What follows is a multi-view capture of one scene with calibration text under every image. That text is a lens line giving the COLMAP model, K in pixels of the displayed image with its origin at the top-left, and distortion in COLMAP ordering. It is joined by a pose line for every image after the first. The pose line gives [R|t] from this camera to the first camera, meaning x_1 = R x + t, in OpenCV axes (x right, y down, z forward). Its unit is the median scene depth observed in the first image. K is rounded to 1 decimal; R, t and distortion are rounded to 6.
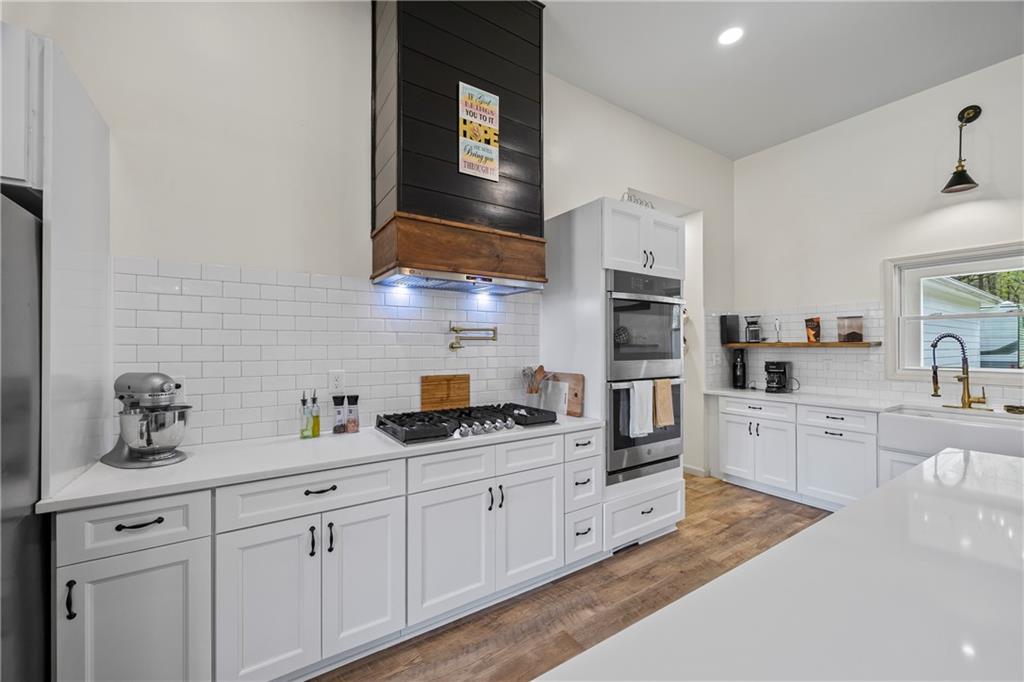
lens RADIAL K [[409.1, 0, 510.6], [0, 409.1, 345.1], [0, 0, 1]] dist [-0.004493, -0.000397]
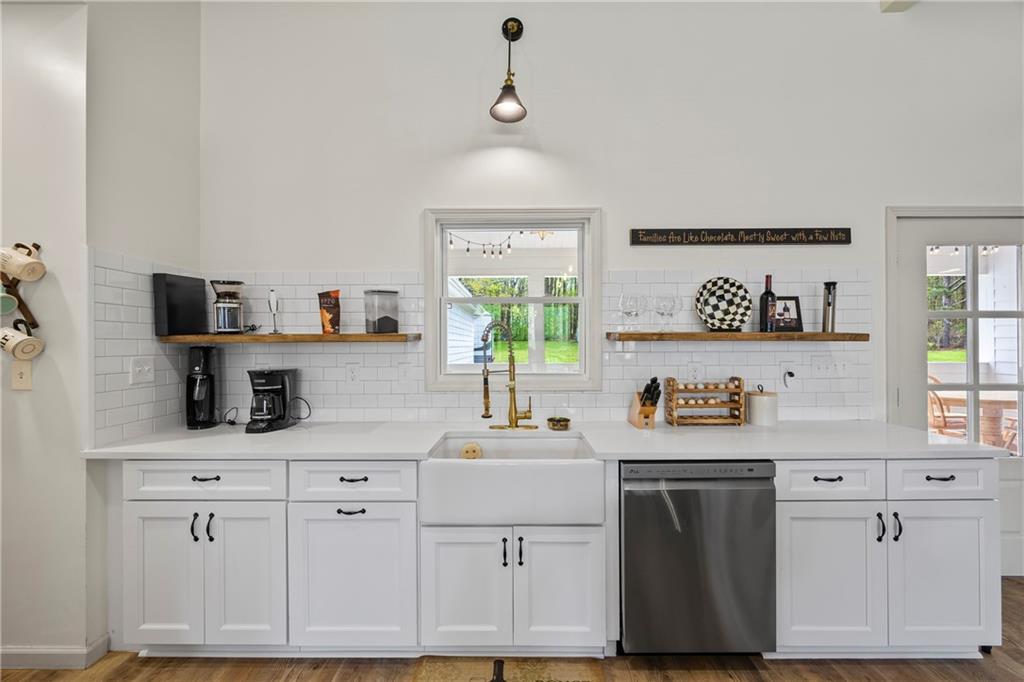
lens RADIAL K [[409.1, 0, 510.6], [0, 409.1, 345.1], [0, 0, 1]] dist [-0.004493, -0.000397]
pose [[0.569846, -0.002155, 0.821749, 0.420889], [0.000030, 0.999997, 0.002602, 0.007393], [-0.821752, -0.001458, 0.569844, 0.472339]]
